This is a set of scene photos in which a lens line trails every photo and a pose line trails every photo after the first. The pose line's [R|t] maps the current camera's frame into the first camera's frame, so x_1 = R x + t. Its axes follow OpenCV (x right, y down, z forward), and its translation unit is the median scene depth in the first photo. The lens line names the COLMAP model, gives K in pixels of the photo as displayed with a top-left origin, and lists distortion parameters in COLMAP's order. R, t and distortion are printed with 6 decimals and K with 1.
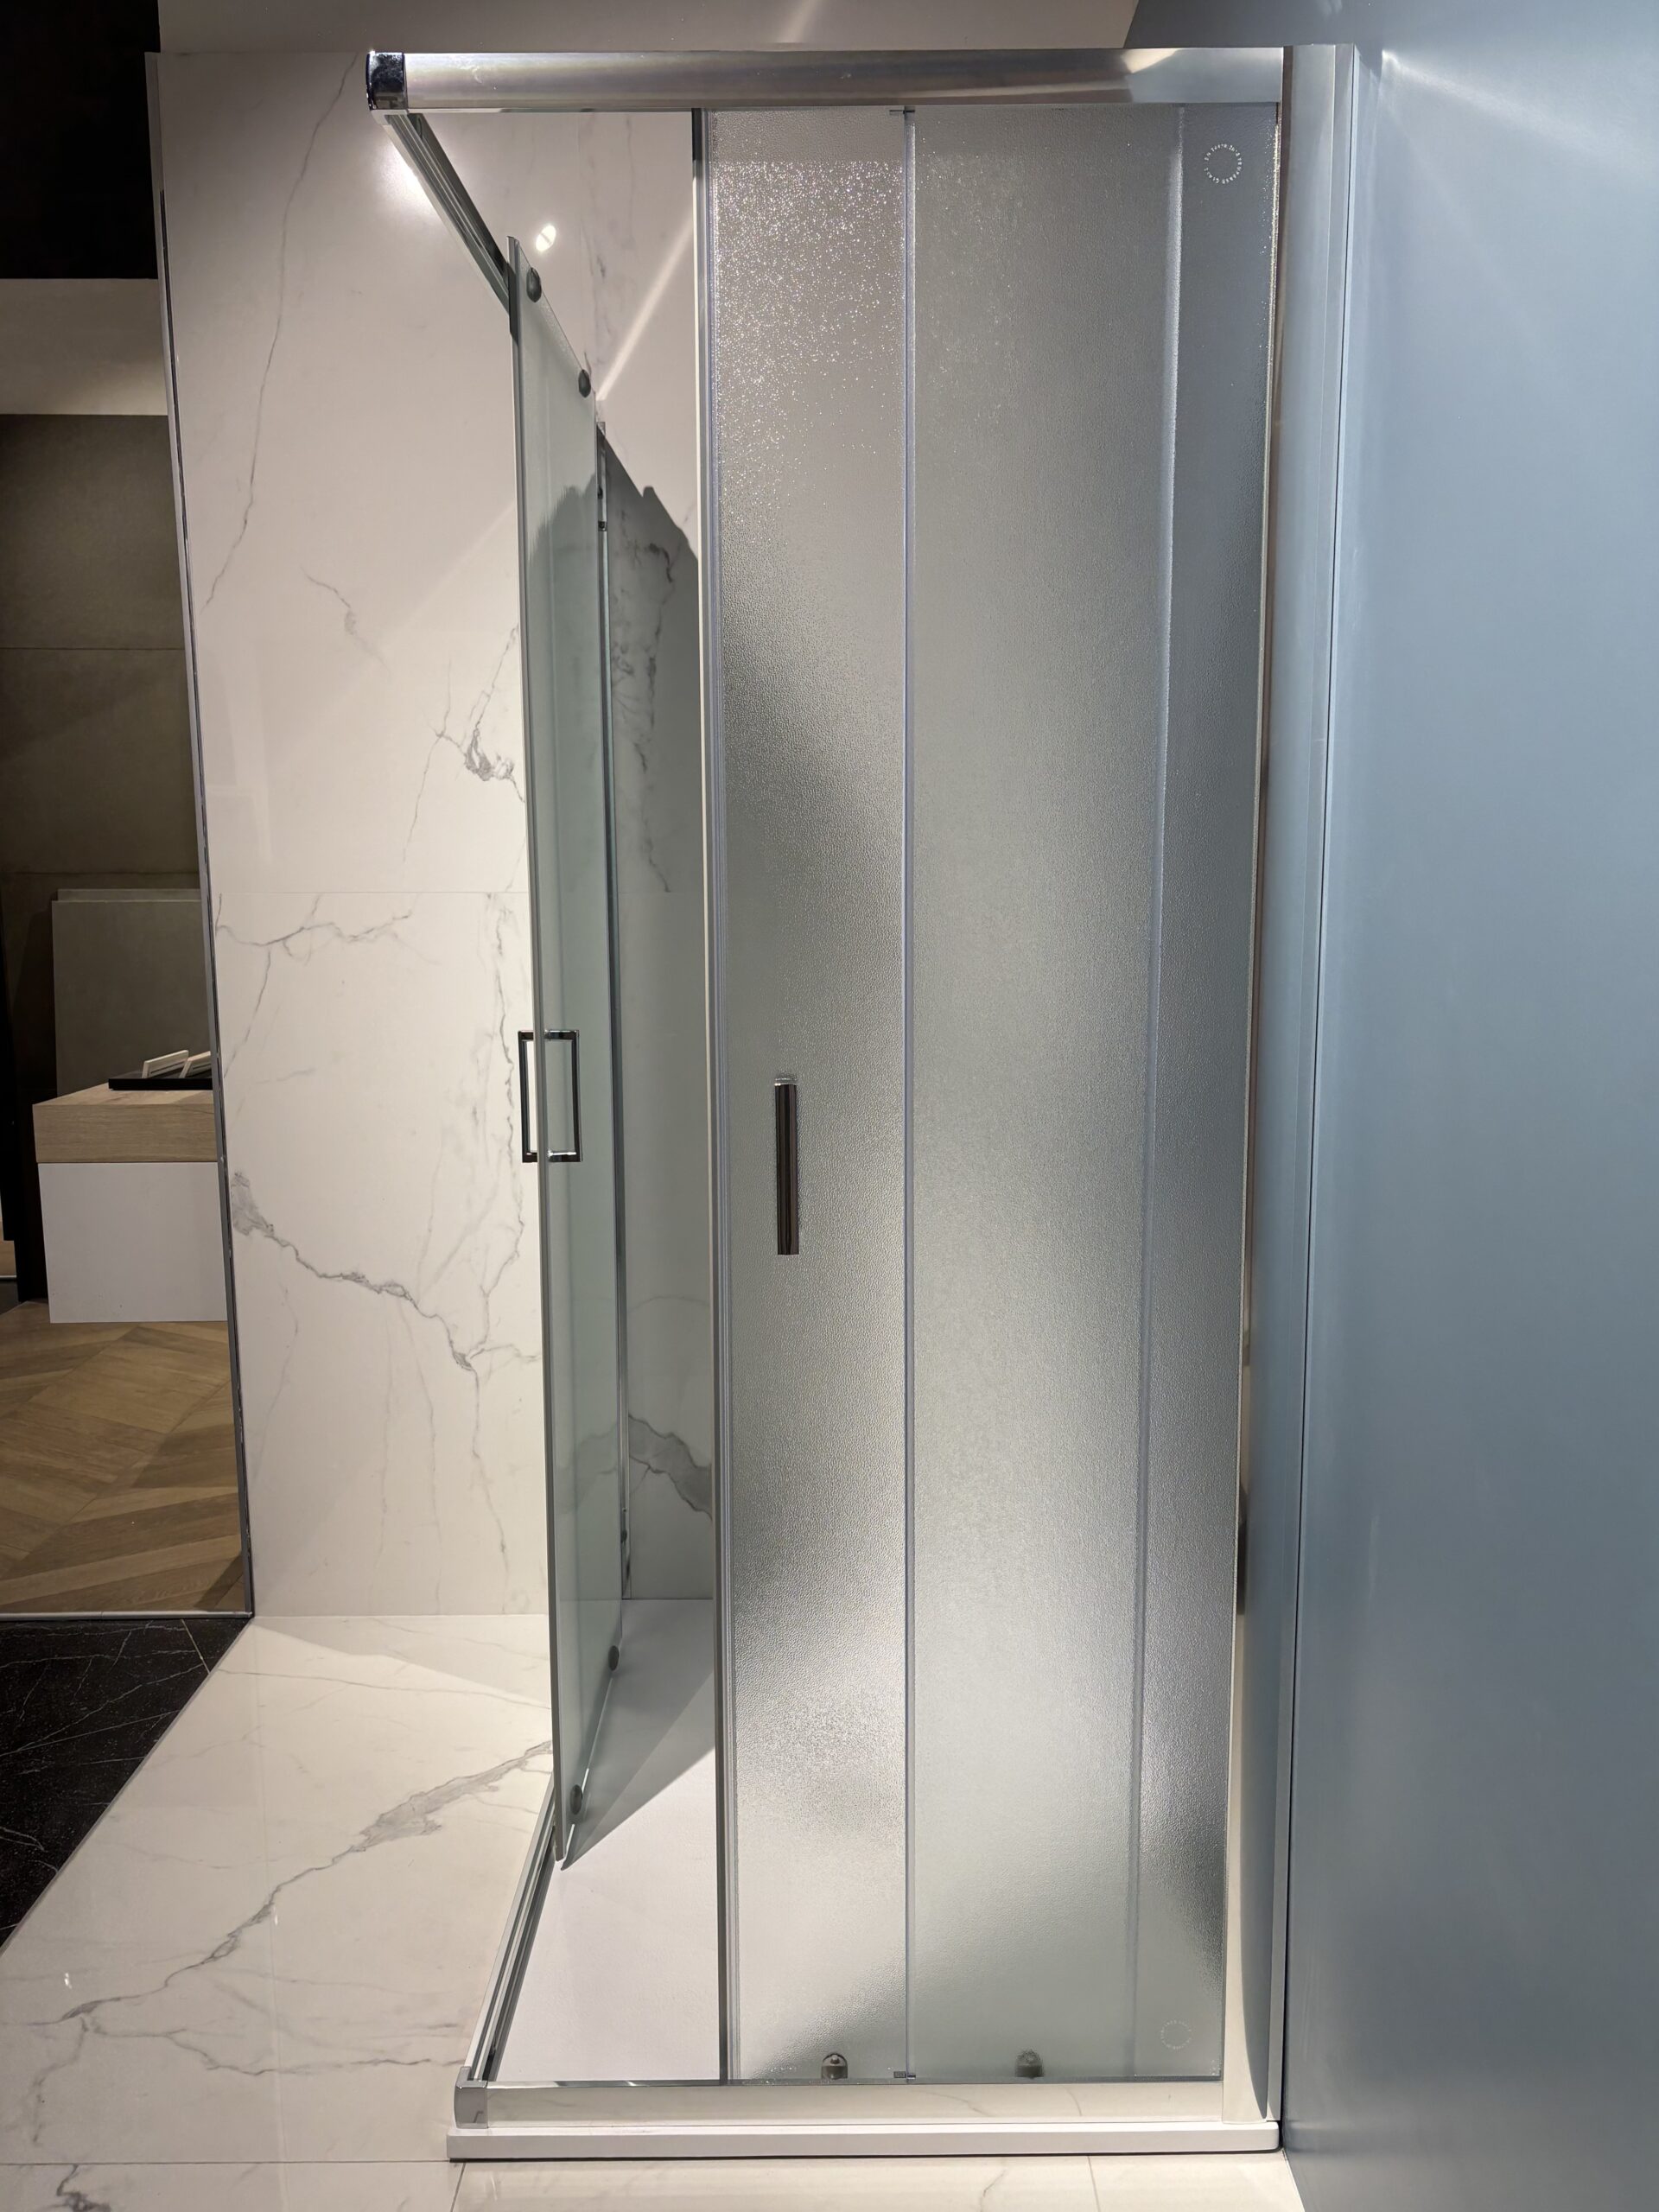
lens RADIAL K [[1683.6, 0, 828.9], [0, 1683.6, 1119.1], [0, 0, 1]] dist [0.000080, 0.001591]
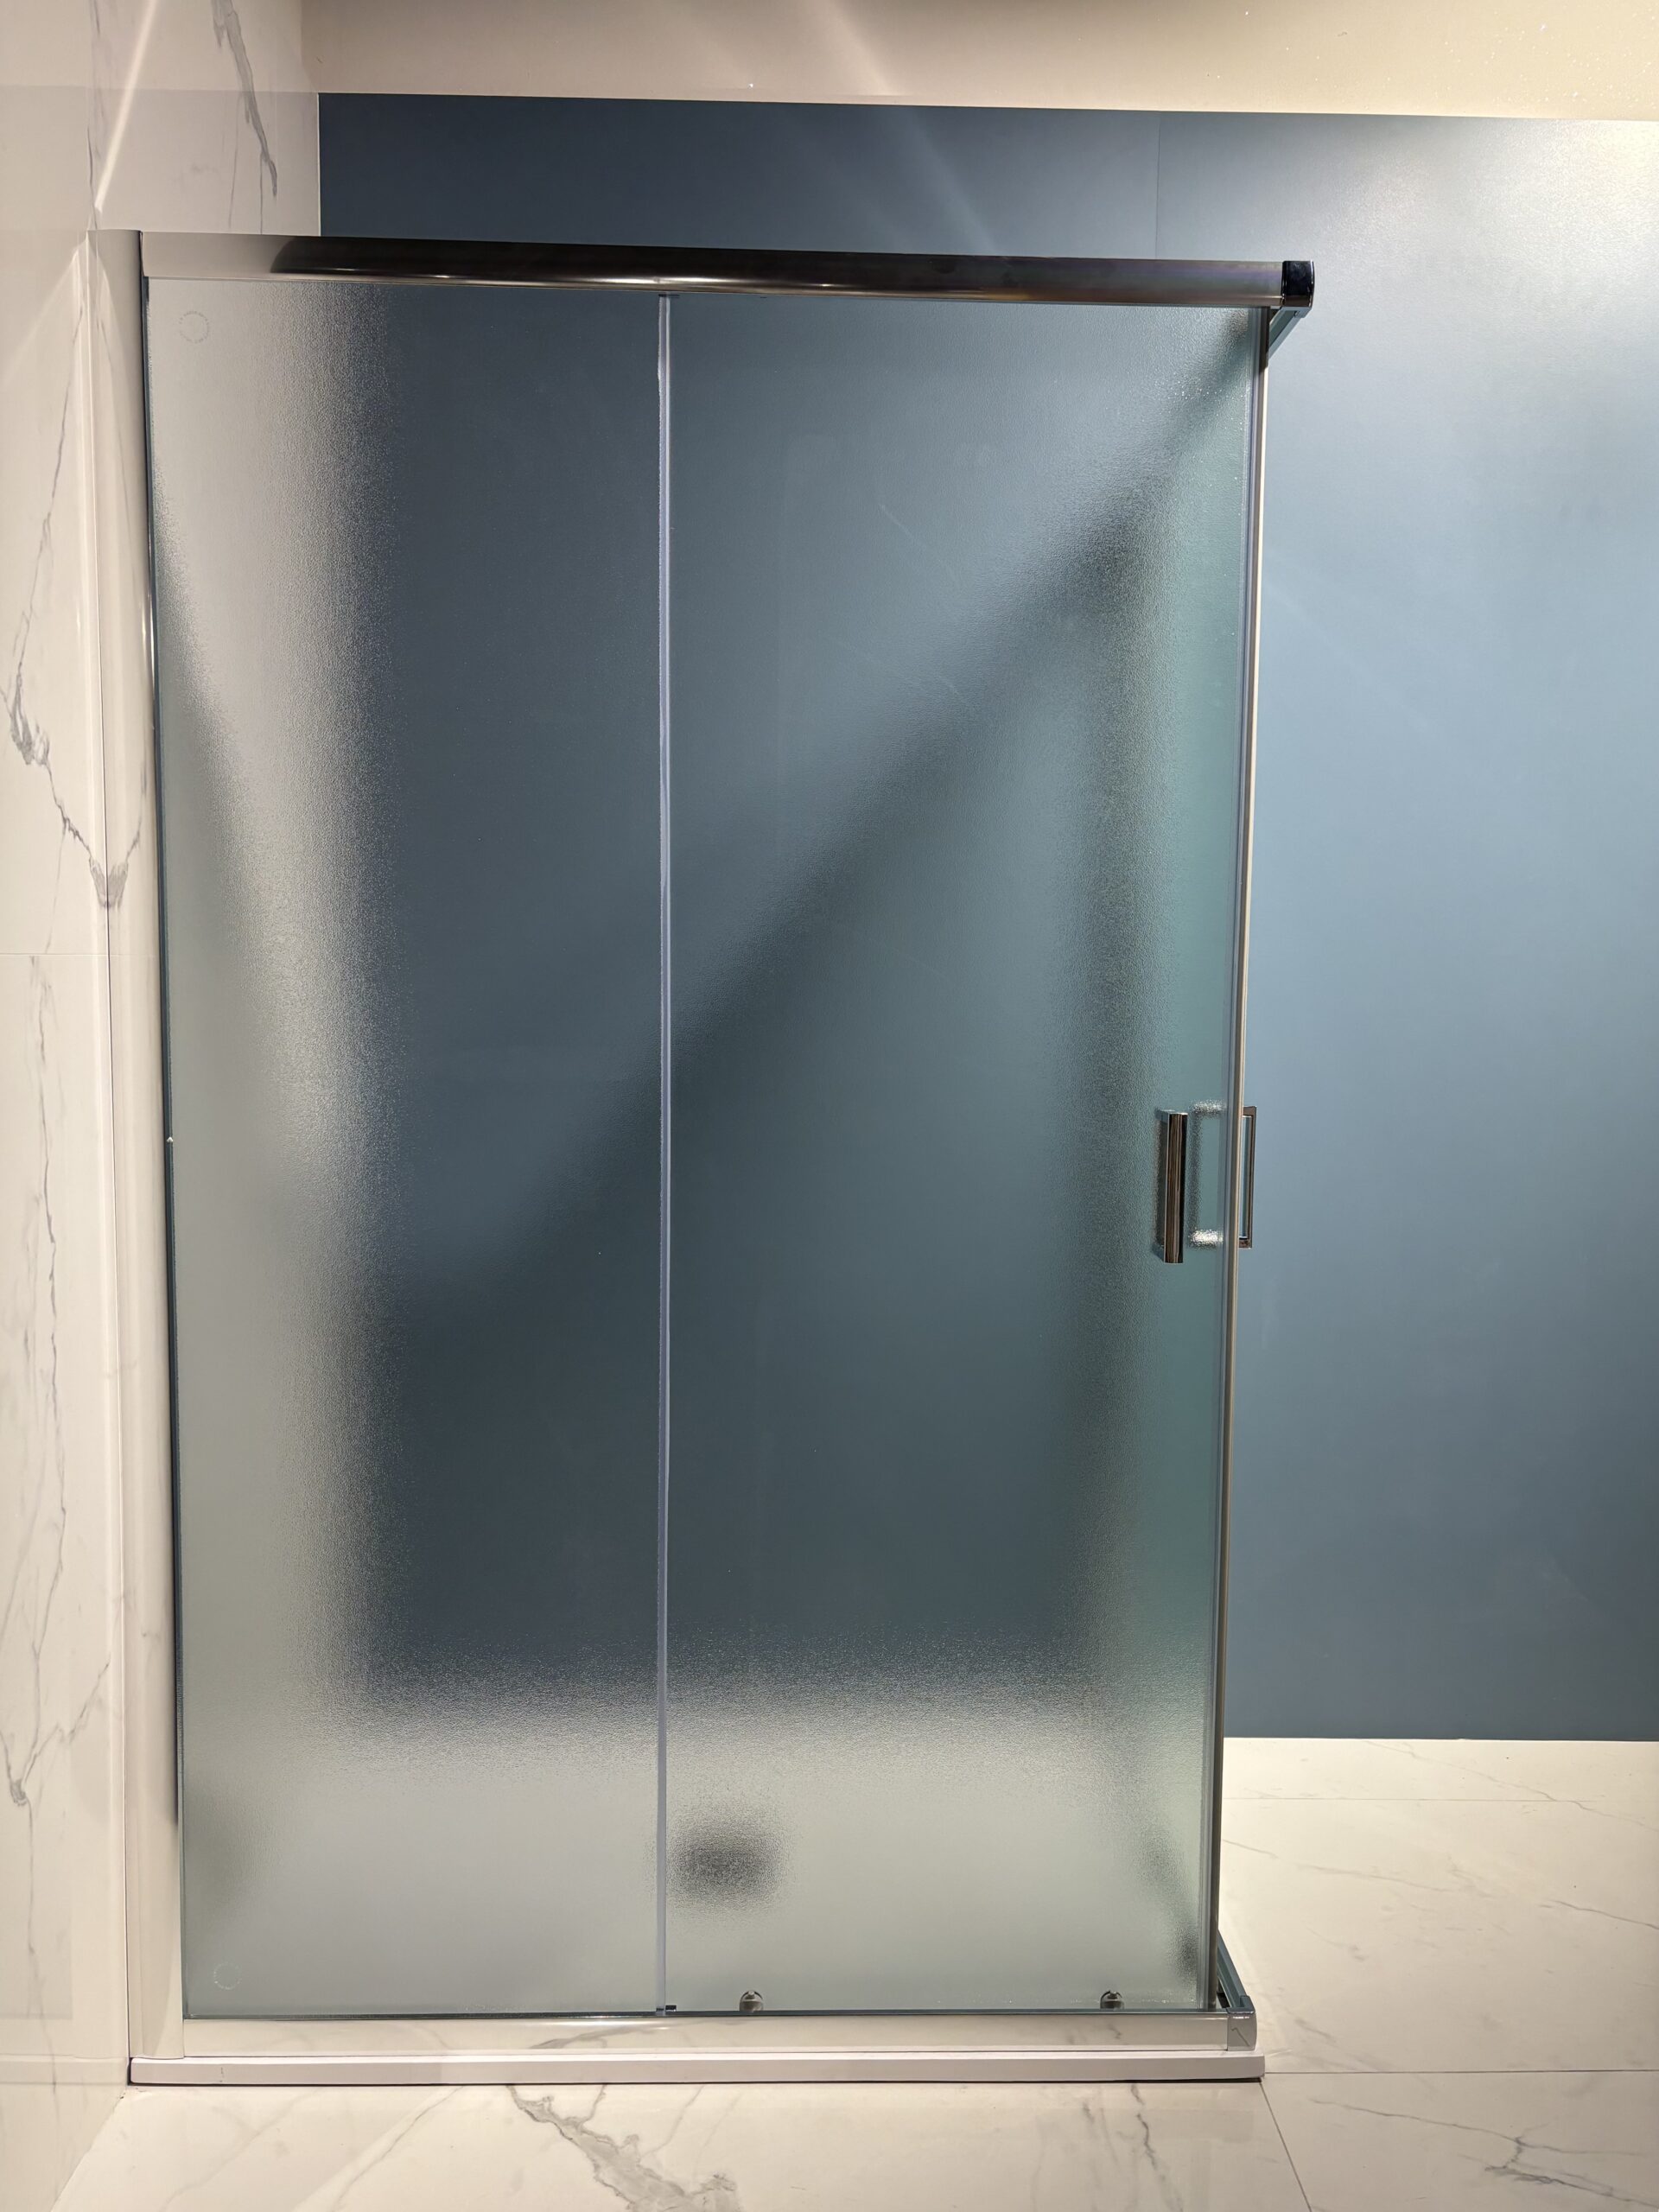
lens RADIAL K [[1734.0, 0, 829.5], [0, 1734.0, 1106.0], [0, 0, 1]] dist [-0.002834, 0.000722]
pose [[-0.012319, -0.084605, 0.996338, -0.816881], [0.140774, 0.986343, 0.085497, -0.096688], [-0.989965, 0.141312, -0.000241, 0.743307]]
